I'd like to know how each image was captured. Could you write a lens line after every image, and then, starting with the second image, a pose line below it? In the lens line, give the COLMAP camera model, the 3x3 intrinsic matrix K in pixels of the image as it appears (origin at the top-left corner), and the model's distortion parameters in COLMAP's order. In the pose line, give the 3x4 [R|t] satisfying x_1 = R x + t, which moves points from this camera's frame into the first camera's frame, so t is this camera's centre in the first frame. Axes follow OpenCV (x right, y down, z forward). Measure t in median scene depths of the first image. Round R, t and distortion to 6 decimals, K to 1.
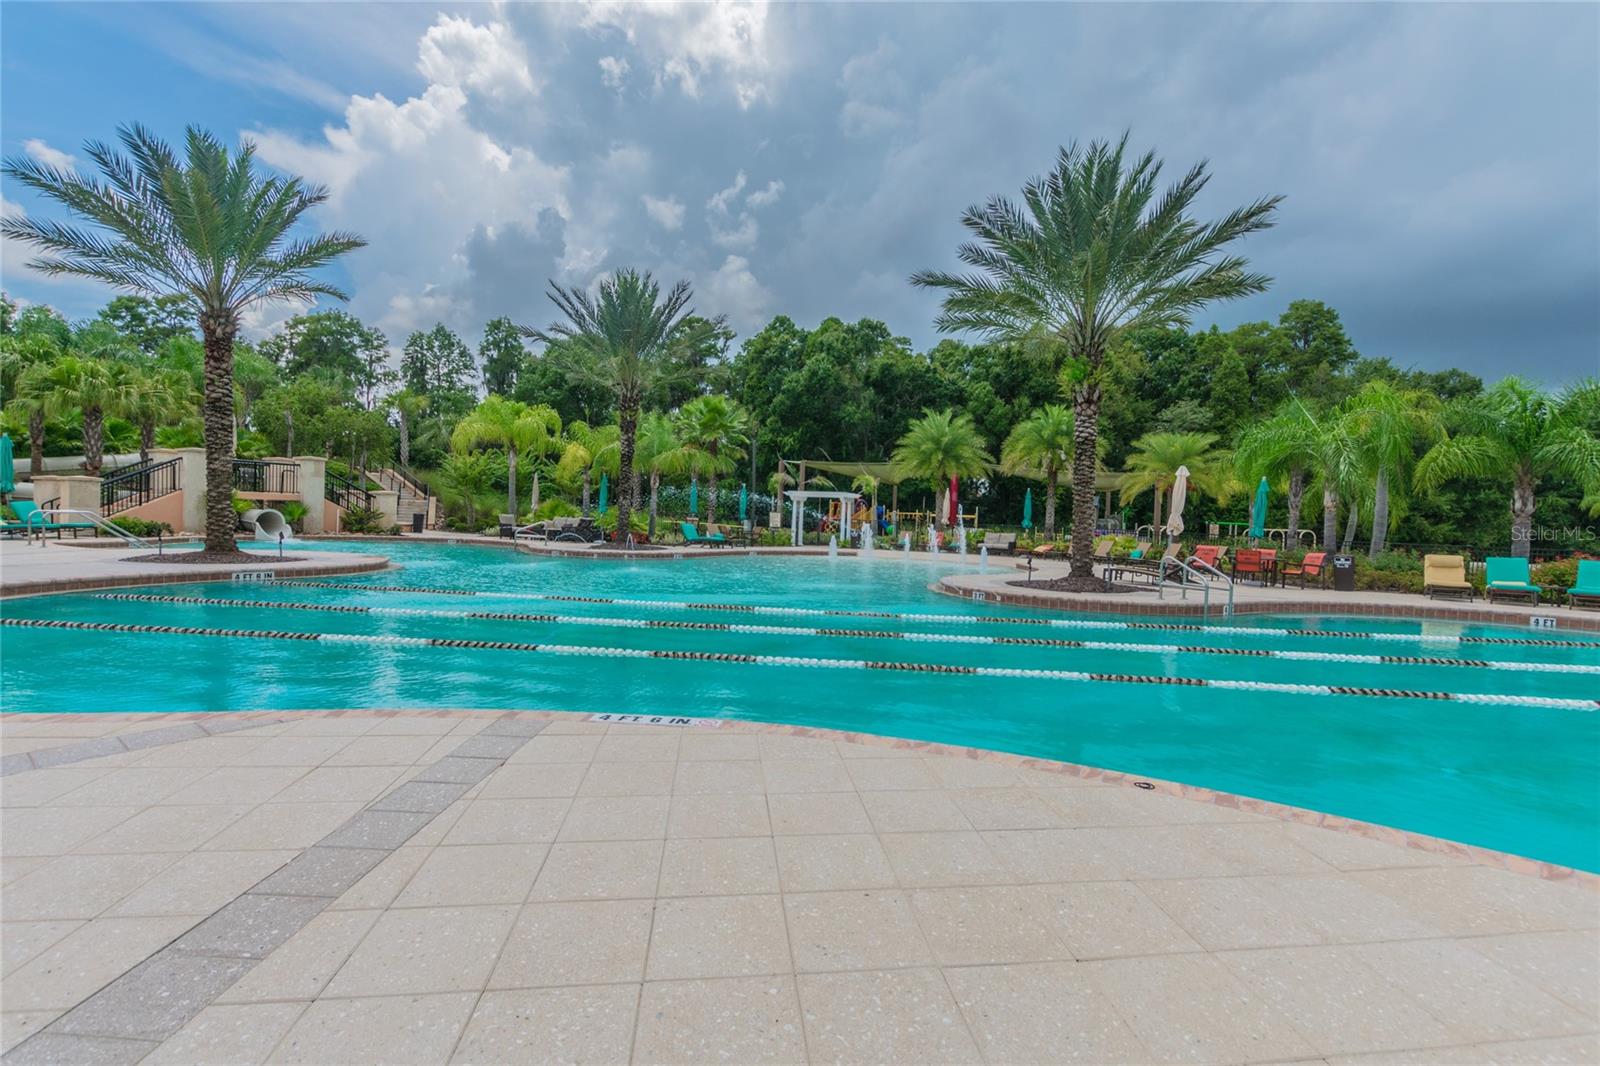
lens RADIAL K [[685.1, 0, 800.0], [0, 685.1, 533.0], [0, 0, 1]] dist [-0.036483, 0.000008]
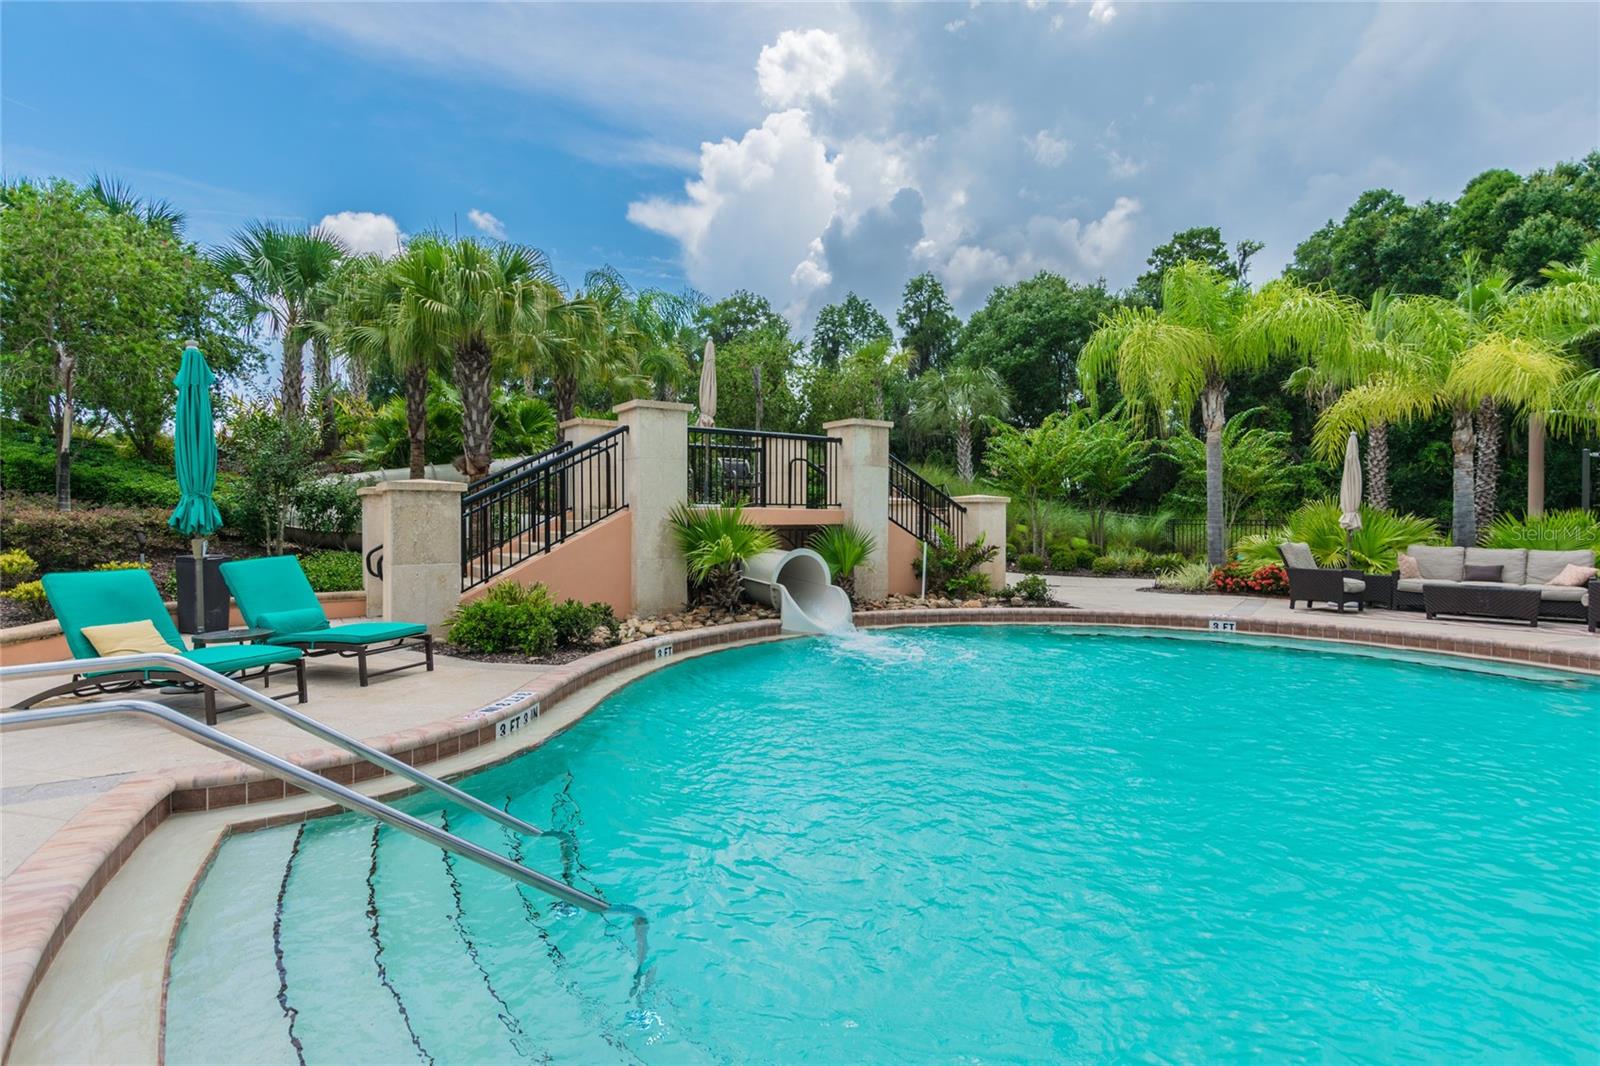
lens RADIAL K [[737.2, 0, 800.0], [0, 737.2, 533.0], [0, 0, 1]] dist [-0.000719, -0.000099]
pose [[0.885615, -0.016950, -0.464110, -0.512099], [0.013348, 0.999850, -0.011045, -0.035804], [0.464228, 0.003586, 0.885709, 0.527054]]
